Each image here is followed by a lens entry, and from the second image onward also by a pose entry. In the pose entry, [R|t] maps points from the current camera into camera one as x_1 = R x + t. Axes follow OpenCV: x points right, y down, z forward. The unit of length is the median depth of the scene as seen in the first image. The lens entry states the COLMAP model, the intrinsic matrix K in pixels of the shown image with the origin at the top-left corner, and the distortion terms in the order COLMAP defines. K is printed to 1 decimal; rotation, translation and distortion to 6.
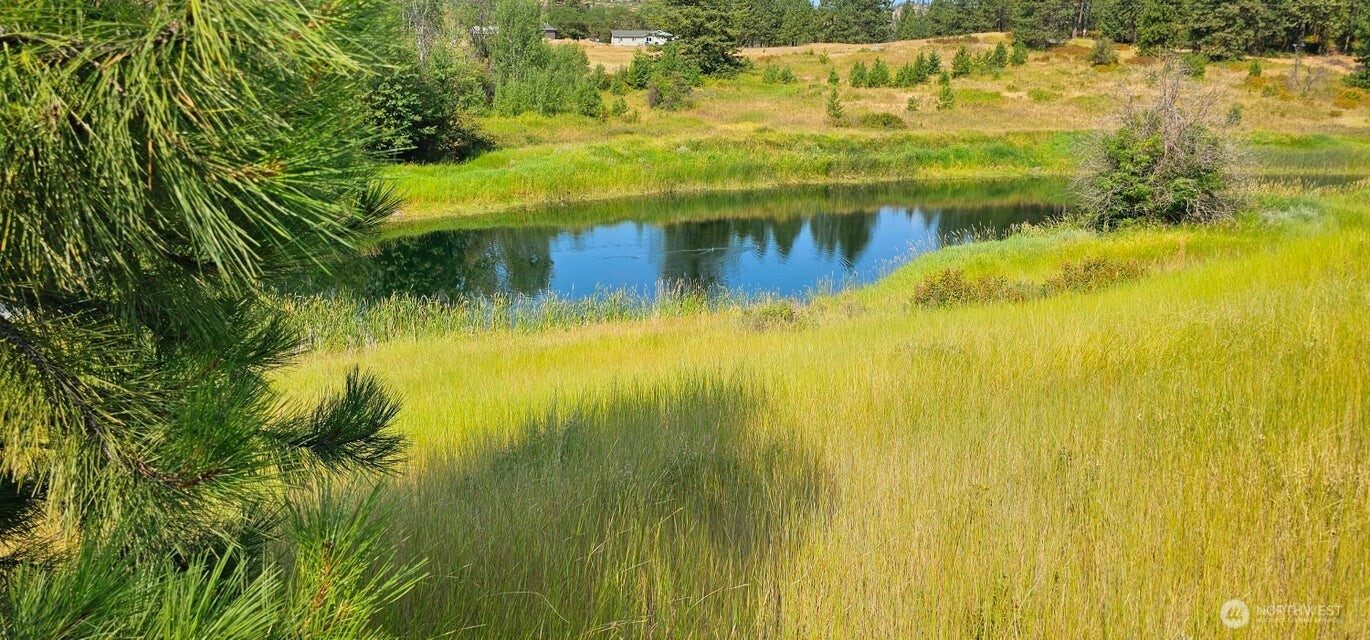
lens RADIAL K [[903.1, 0, 671.1], [0, 903.1, 325.8], [0, 0, 1]] dist [0.083774, -0.092394]
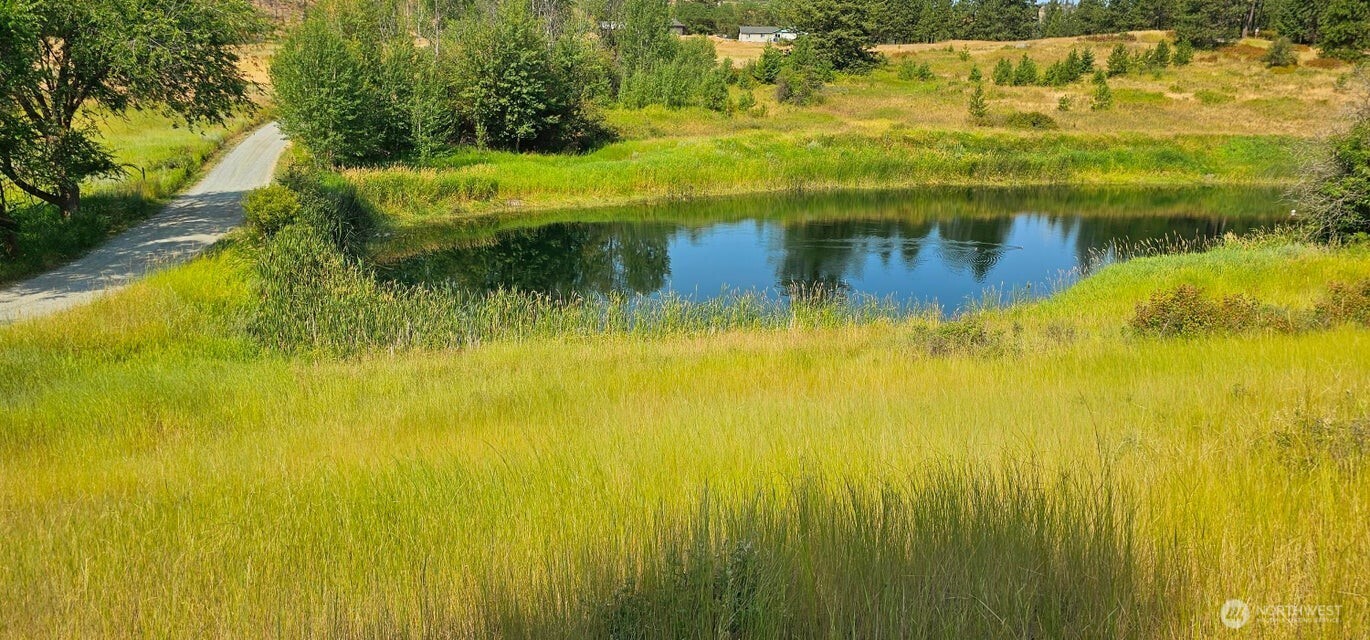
lens RADIAL K [[905.7, 0, 681.5], [0, 905.7, 326.8], [0, 0, 1]] dist [0.081246, -0.090129]
pose [[0.992671, 0.046639, -0.111486, -0.006907], [-0.046574, 0.998910, 0.003190, -0.001890], [0.111513, 0.002026, 0.993761, 0.033320]]
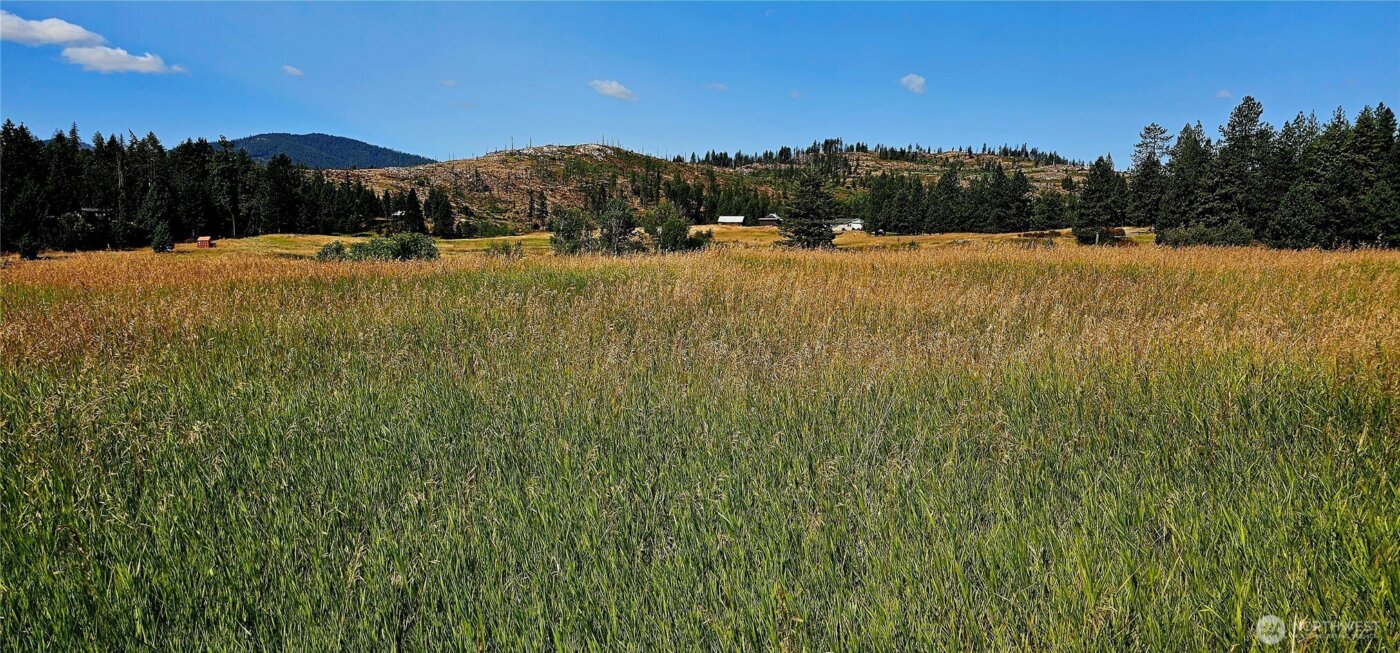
lens RADIAL K [[934.2, 0, 704.5], [0, 934.2, 329.2], [0, 0, 1]] dist [0.118388, -0.156963]
pose [[0.947388, 0.041001, -0.317450, 0.497244], [-0.093681, 0.983852, -0.152509, 0.123713], [0.306071, 0.174224, 0.935931, -0.666665]]
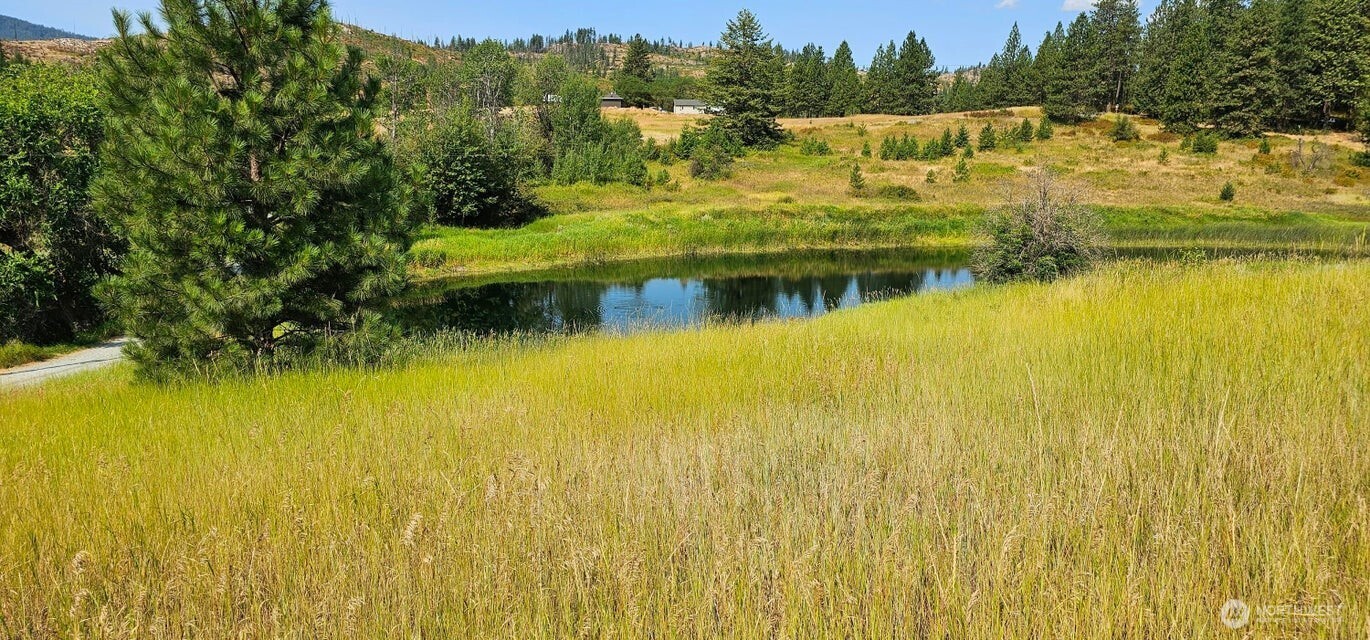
lens RADIAL K [[902.5, 0, 685.0], [0, 902.5, 320.0], [0, 0, 1]] dist [0.097639, -0.116797]
pose [[0.997929, 0.021965, -0.060454, 0.042748], [-0.025927, 0.997512, -0.065562, 0.009738], [0.058864, 0.066993, 0.996016, -0.109610]]
